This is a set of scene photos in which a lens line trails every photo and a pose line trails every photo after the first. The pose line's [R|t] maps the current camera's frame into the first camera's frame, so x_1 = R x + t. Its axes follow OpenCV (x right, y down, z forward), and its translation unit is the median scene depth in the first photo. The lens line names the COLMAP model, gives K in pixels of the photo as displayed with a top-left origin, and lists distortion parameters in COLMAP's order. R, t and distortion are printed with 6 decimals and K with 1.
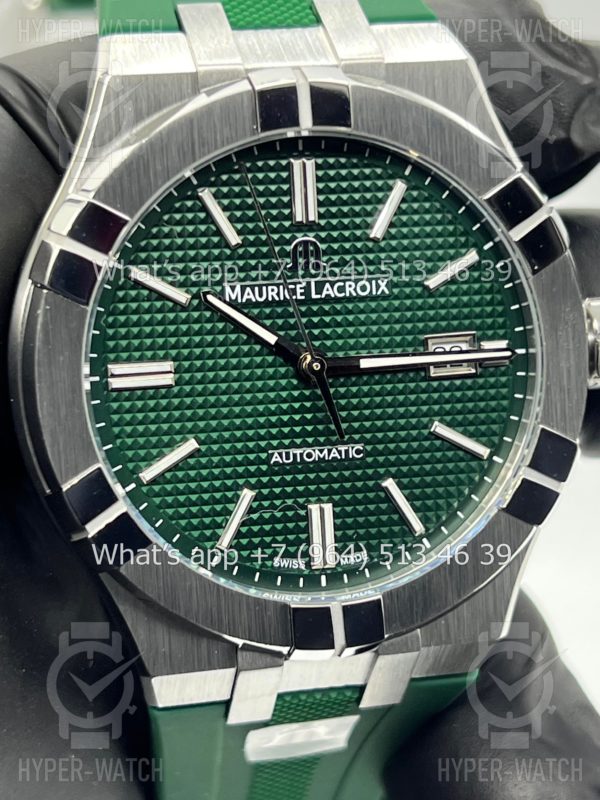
lens RADIAL K [[1911.6, 0, 300.4], [0, 1911.6, 408.3], [0, 0, 1]] dist [0.235617, 0.000000]
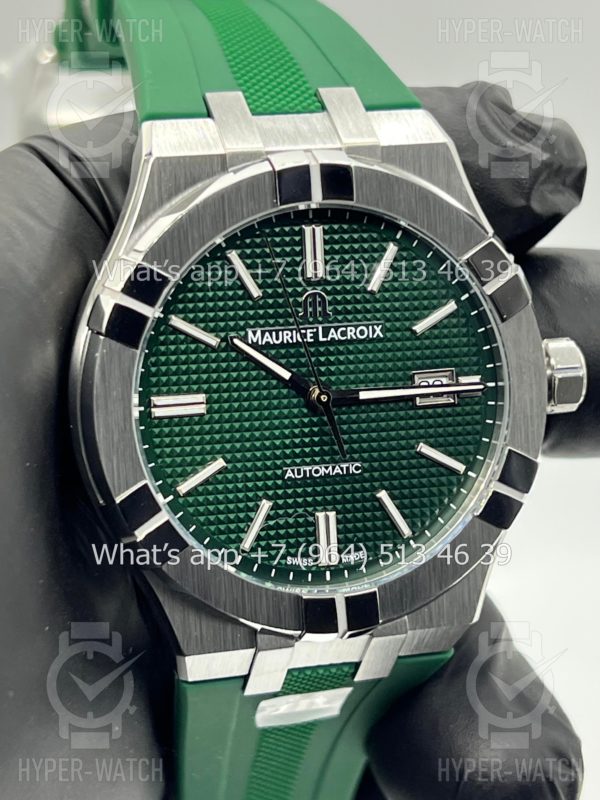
lens RADIAL K [[1911.6, 0, 316.0], [0, 1911.6, 419.7], [0, 0, 1]] dist [0.235617, 0.000000]
pose [[0.998969, 0.001209, 0.045391, -0.050581], [-0.001956, 0.999863, 0.016436, -0.027836], [-0.045364, -0.016508, 0.998834, -0.199589]]
